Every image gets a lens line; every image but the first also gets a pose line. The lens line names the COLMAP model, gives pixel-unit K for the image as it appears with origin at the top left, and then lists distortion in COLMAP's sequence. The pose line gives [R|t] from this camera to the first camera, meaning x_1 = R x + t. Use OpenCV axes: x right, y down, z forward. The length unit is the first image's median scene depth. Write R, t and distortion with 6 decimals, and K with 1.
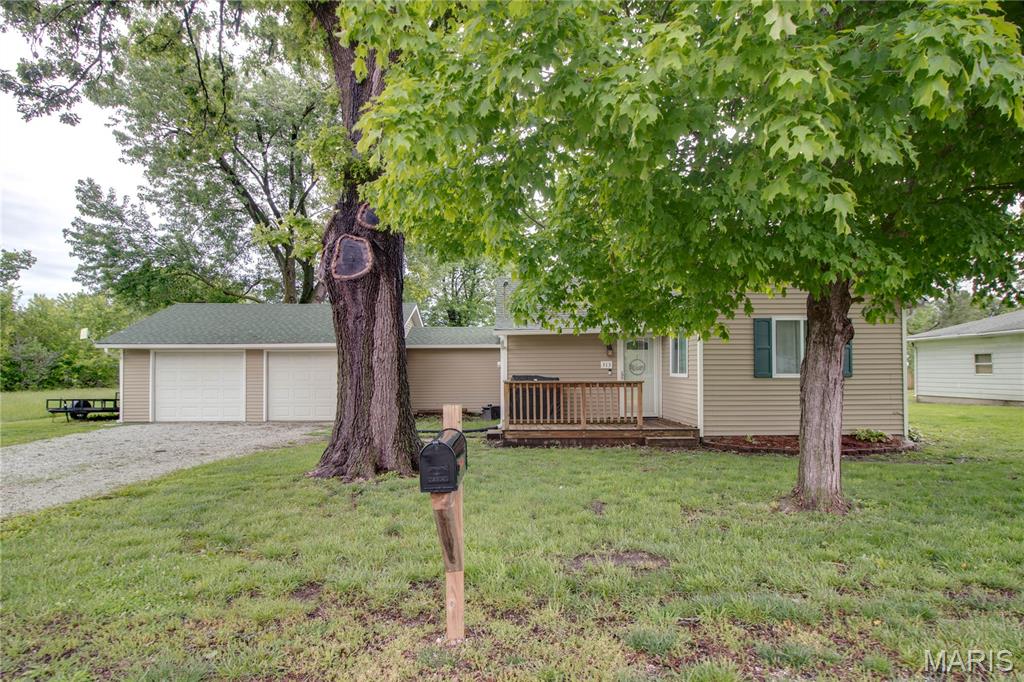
lens RADIAL K [[545.6, 0, 516.6], [0, 545.6, 361.3], [0, 0, 1]] dist [-0.003225, -0.000623]
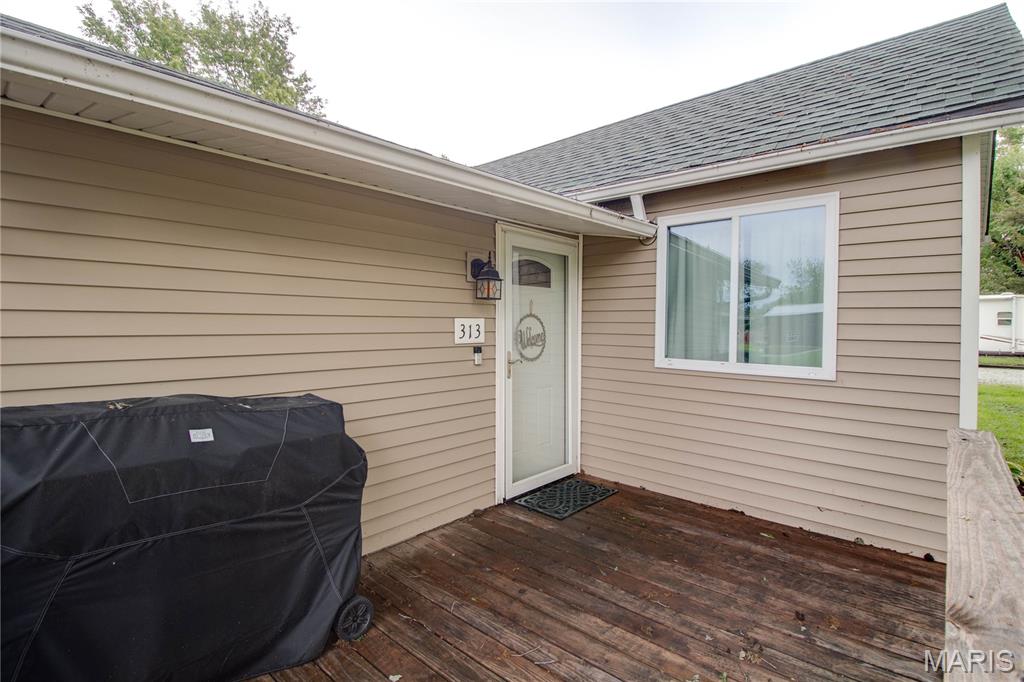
lens RADIAL K [[479.6, 0, 511.7], [0, 479.6, 325.4], [0, 0, 1]] dist [0.000496, -0.010487]
pose [[0.682850, 0.007945, 0.730515, -0.003171], [-0.023140, 0.999674, 0.010759, 0.000349], [-0.730192, -0.024251, 0.682812, 0.813920]]
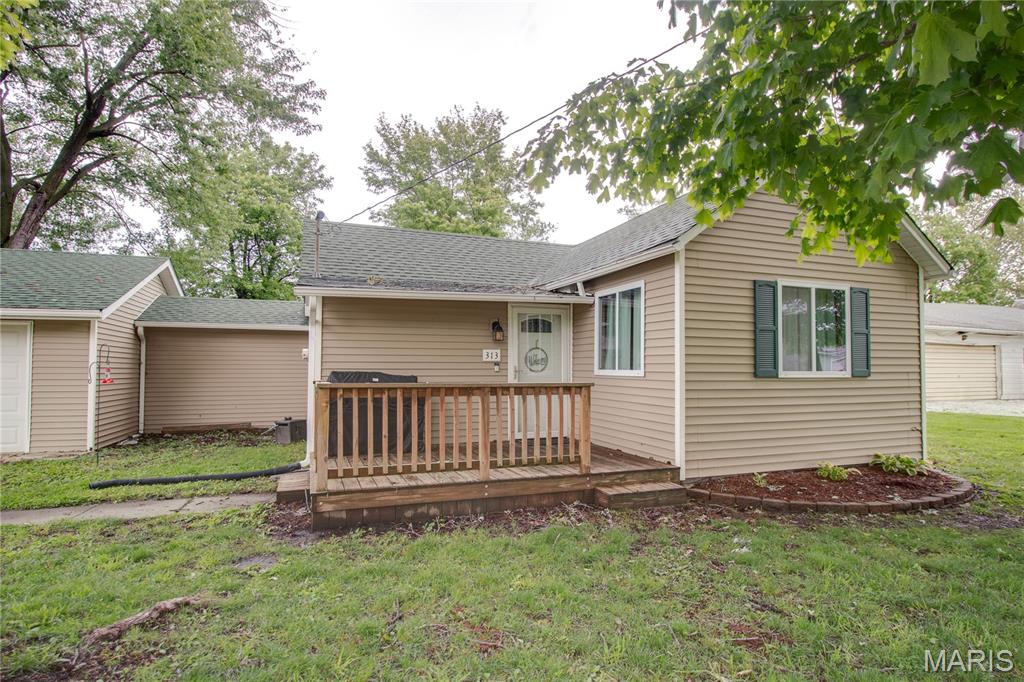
lens RADIAL K [[522.7, 0, 499.4], [0, 522.7, 354.4], [0, 0, 1]] dist [0.012202, -0.020845]
pose [[0.947741, 0.016919, 0.318591, -0.014902], [-0.013701, 0.999830, -0.012339, 0.012603], [-0.318746, 0.007330, 0.947812, 0.437768]]
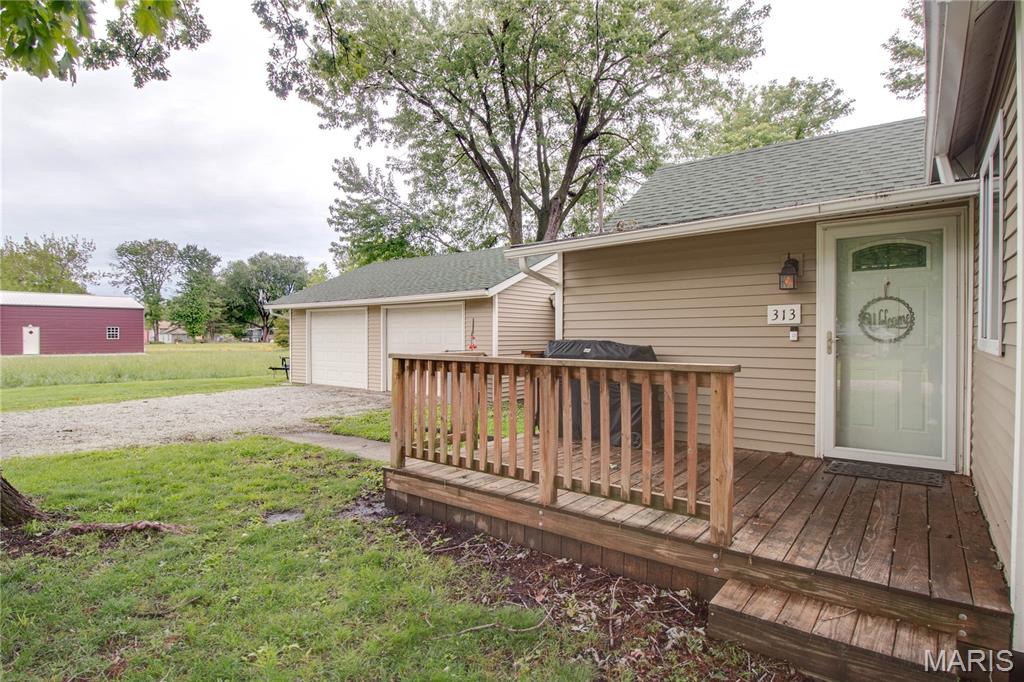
lens RADIAL K [[530.4, 0, 512.0], [0, 530.4, 341.0], [0, 0, 1]] dist [-0.009384, -0.000969]
pose [[0.776998, 0.011090, -0.629406, 0.250460], [0.009390, 0.999529, 0.029204, 0.012407], [0.629434, -0.028602, 0.776528, 0.594964]]
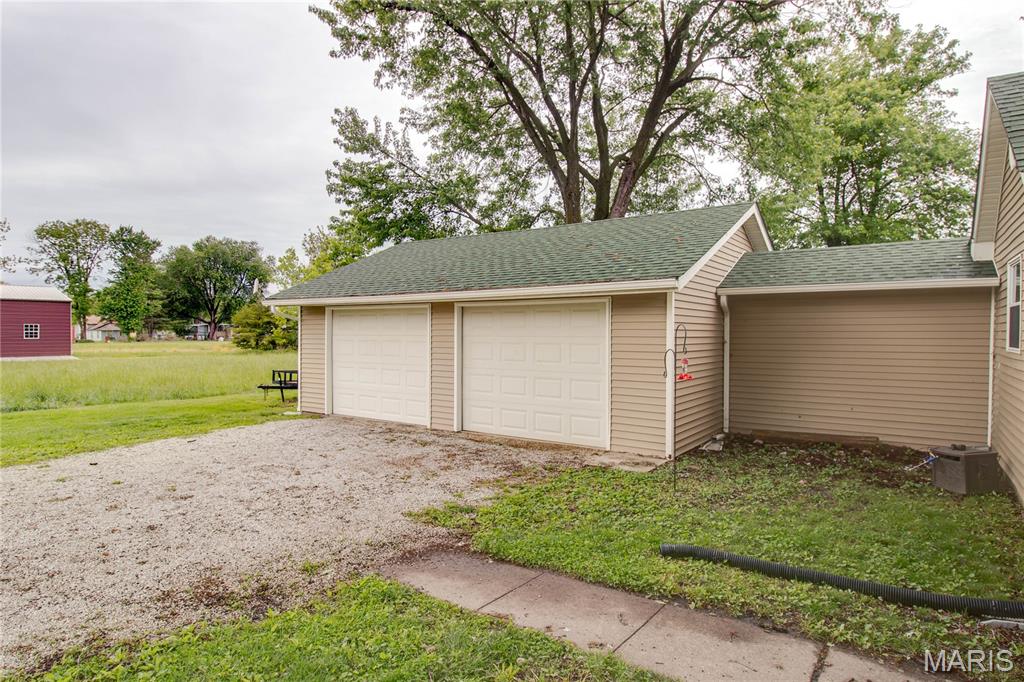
lens RADIAL K [[575.7, 0, 508.5], [0, 575.7, 336.9], [0, 0, 1]] dist [-0.008574, -0.002686]
pose [[0.806958, 0.012355, -0.590480, -0.084752], [0.005460, 0.999582, 0.028377, -0.003951], [0.590584, -0.026124, 0.806553, 0.673334]]
